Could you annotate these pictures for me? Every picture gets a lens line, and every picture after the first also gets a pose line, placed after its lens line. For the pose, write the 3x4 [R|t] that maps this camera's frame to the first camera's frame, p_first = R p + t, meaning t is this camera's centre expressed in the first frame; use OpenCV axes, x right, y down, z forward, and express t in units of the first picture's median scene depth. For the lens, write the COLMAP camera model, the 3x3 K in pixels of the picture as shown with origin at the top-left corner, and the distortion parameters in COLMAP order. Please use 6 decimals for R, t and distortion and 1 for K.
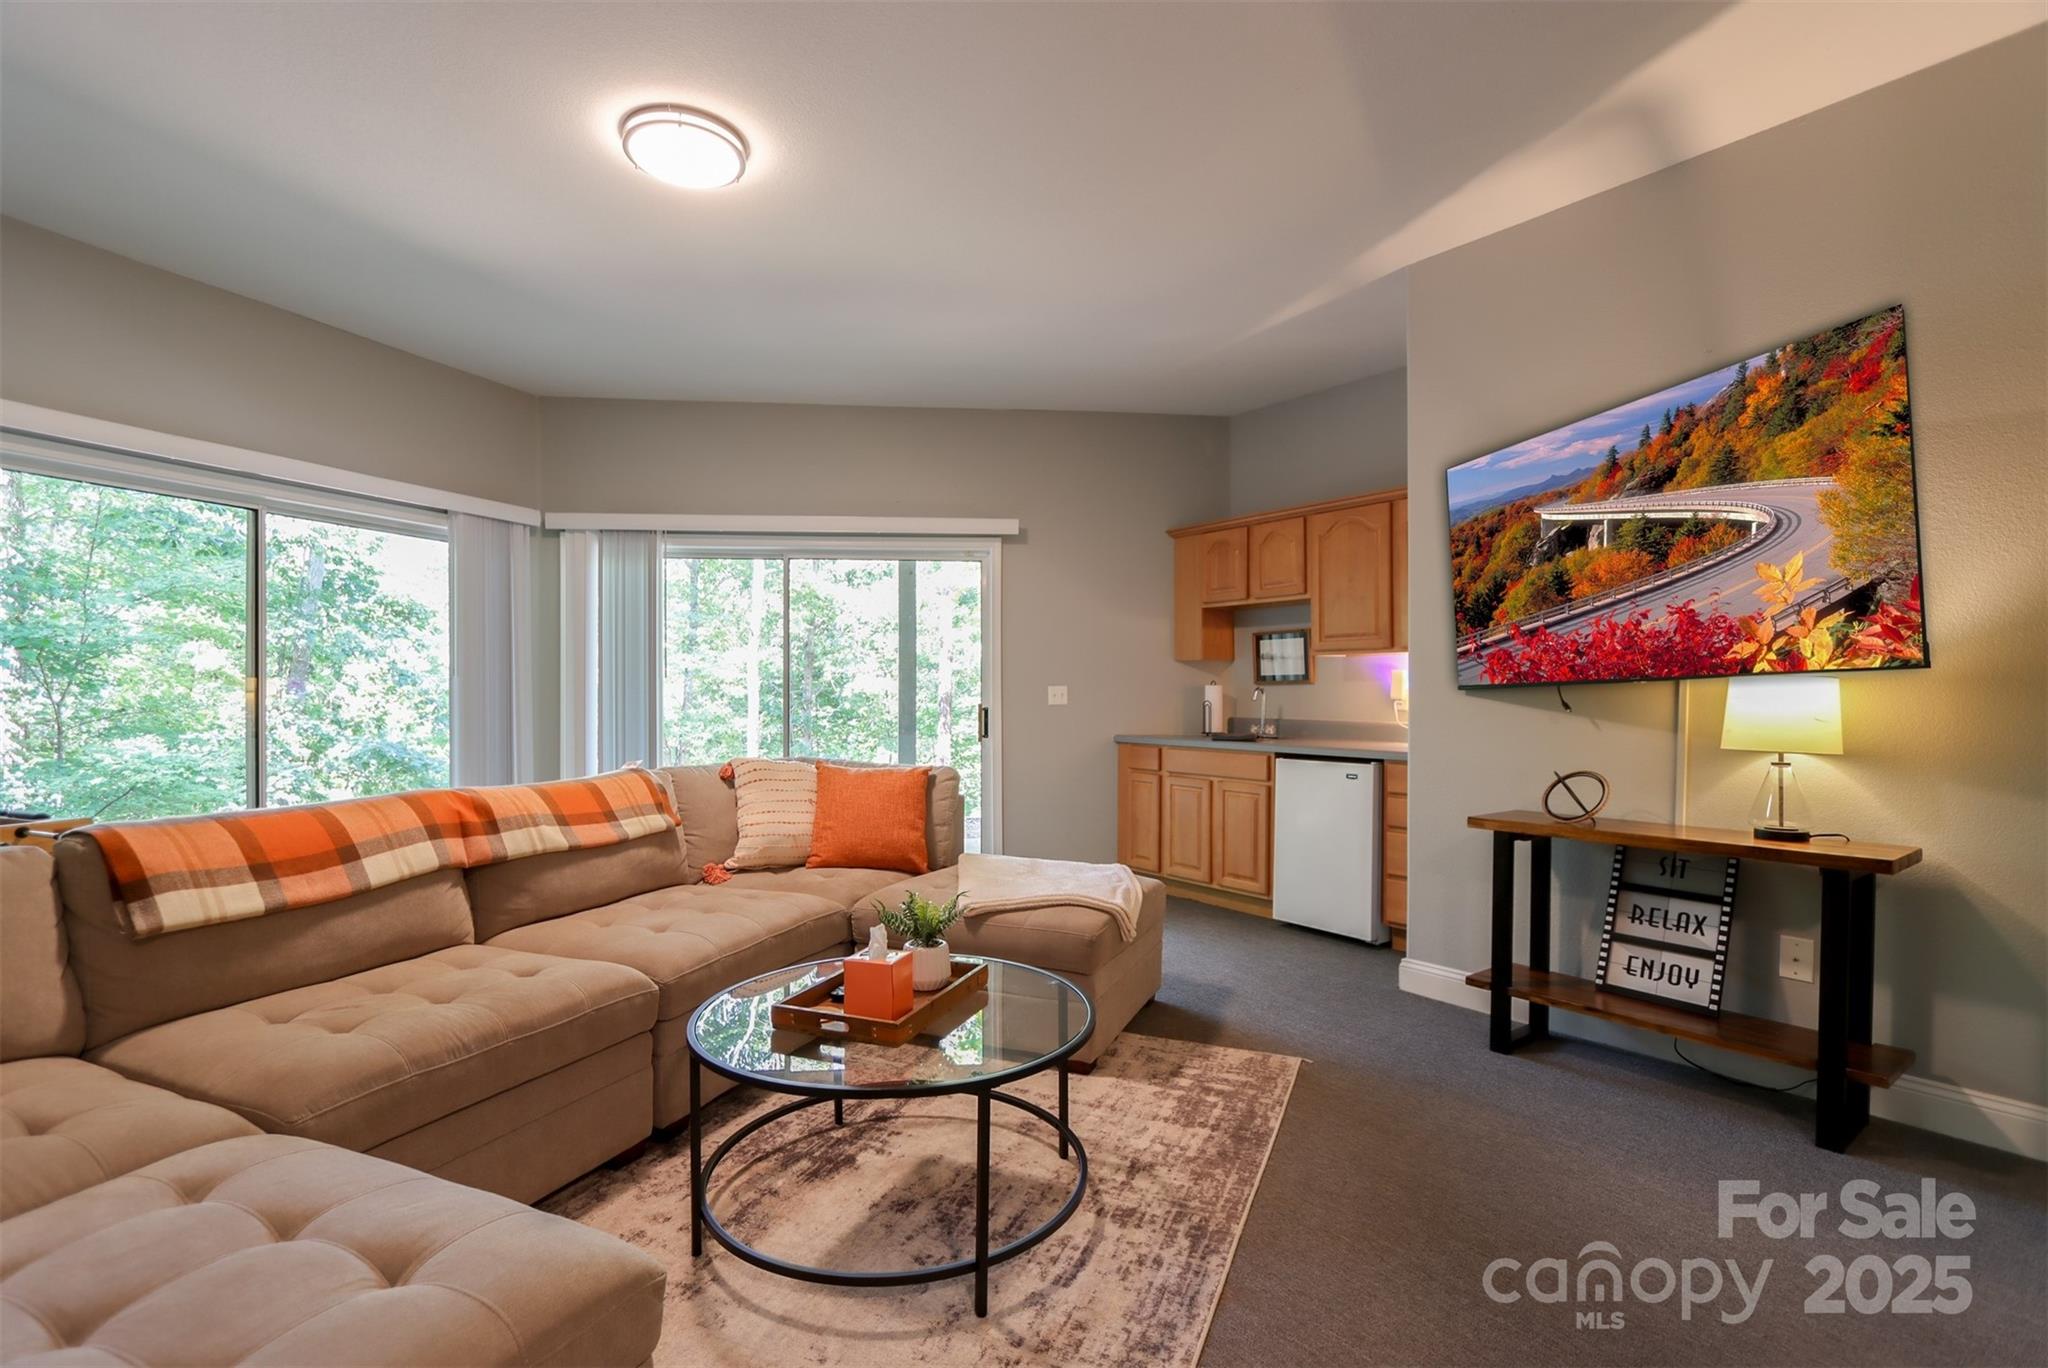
lens RADIAL K [[954.3, 0, 1077.1], [0, 954.3, 688.7], [0, 0, 1]] dist [-0.003131, -0.000372]
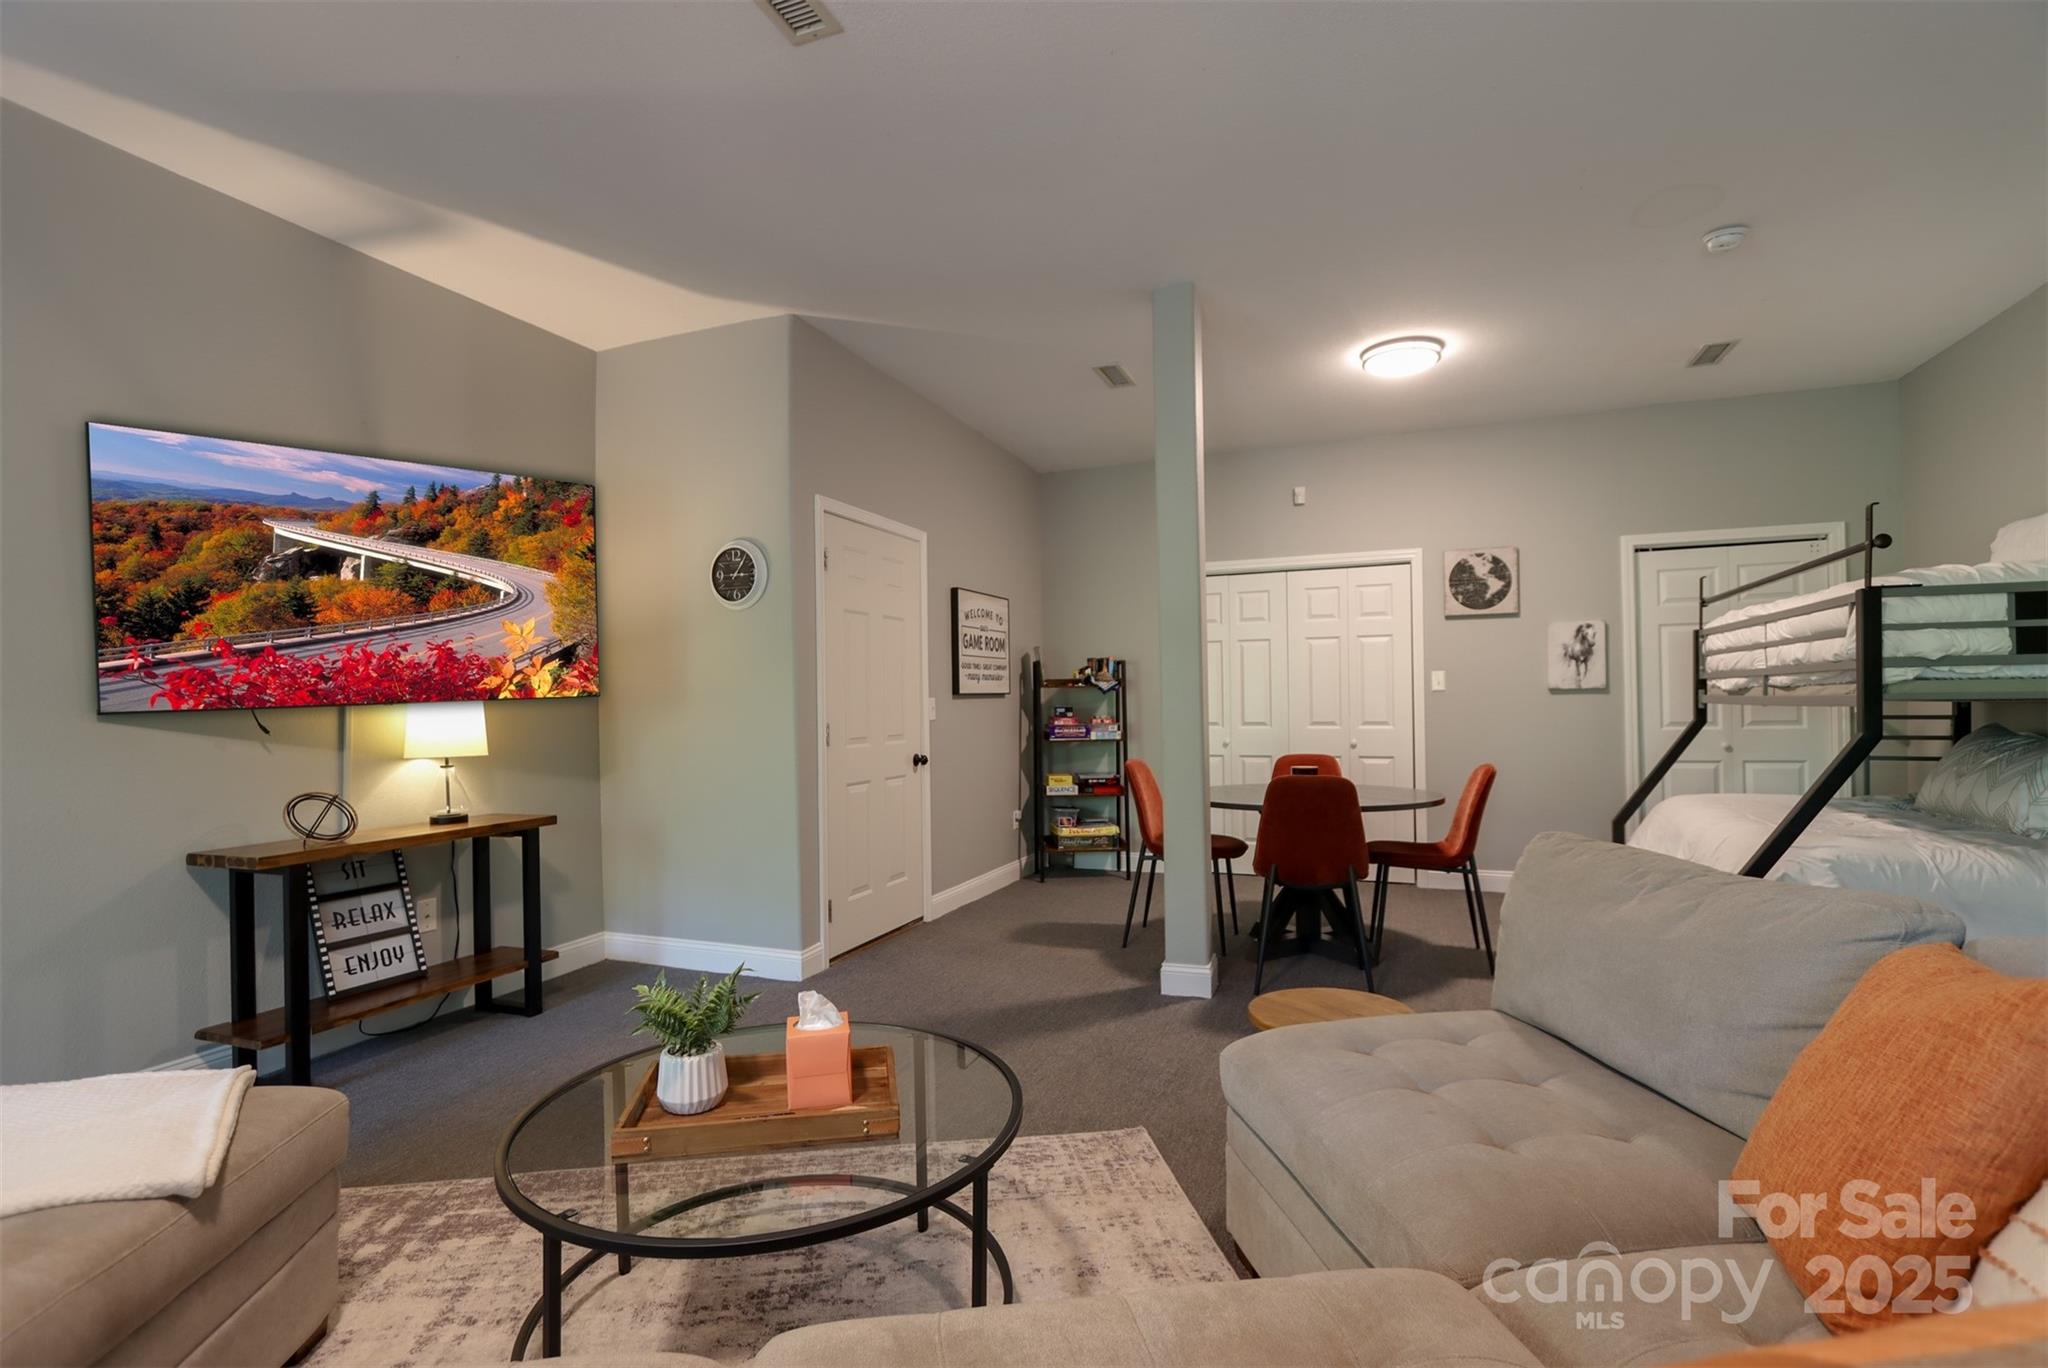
lens RADIAL K [[954.3, 0, 1031.8], [0, 954.3, 696.5], [0, 0, 1]] dist [-0.003131, -0.000372]
pose [[-0.522379, 0.000427, 0.852713, -0.804735], [0.003081, 0.999994, 0.001387, -0.017571], [-0.852708, 0.003351, -0.522378, 0.970711]]
